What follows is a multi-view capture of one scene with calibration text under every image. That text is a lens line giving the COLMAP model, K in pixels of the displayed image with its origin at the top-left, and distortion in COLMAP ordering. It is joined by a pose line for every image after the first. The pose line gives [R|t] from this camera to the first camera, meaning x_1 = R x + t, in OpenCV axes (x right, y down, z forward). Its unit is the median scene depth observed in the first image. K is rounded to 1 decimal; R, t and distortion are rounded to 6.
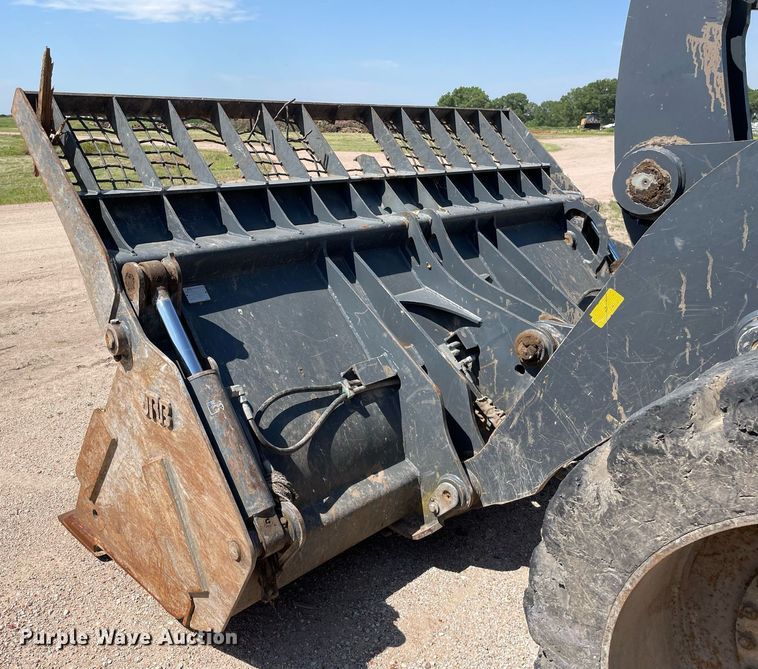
lens RADIAL K [[695.9, 0, 295.4], [0, 695.9, 330.4], [0, 0, 1]] dist [0.060518, -0.087404]
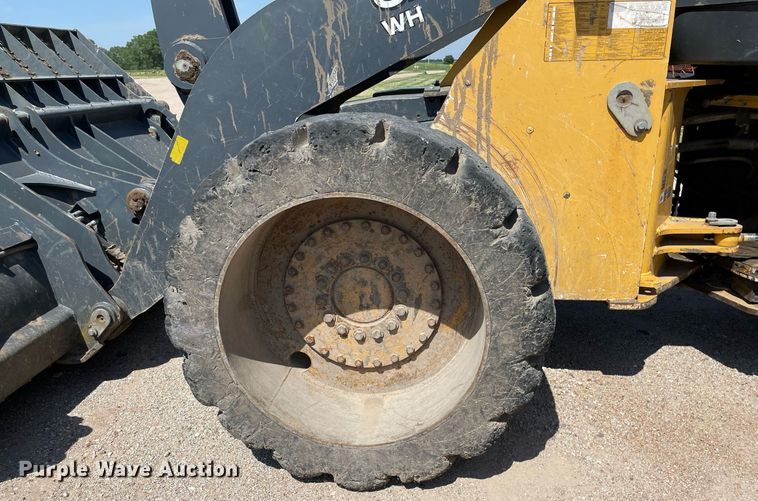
lens RADIAL K [[585.0, 0, 380.8], [0, 585.0, 274.8], [0, 0, 1]] dist [0.091460, -0.110746]
pose [[0.749511, -0.228666, 0.621245, -0.056467], [0.196632, 0.972994, 0.120907, 0.119856], [-0.632115, 0.031536, 0.774232, -0.173311]]
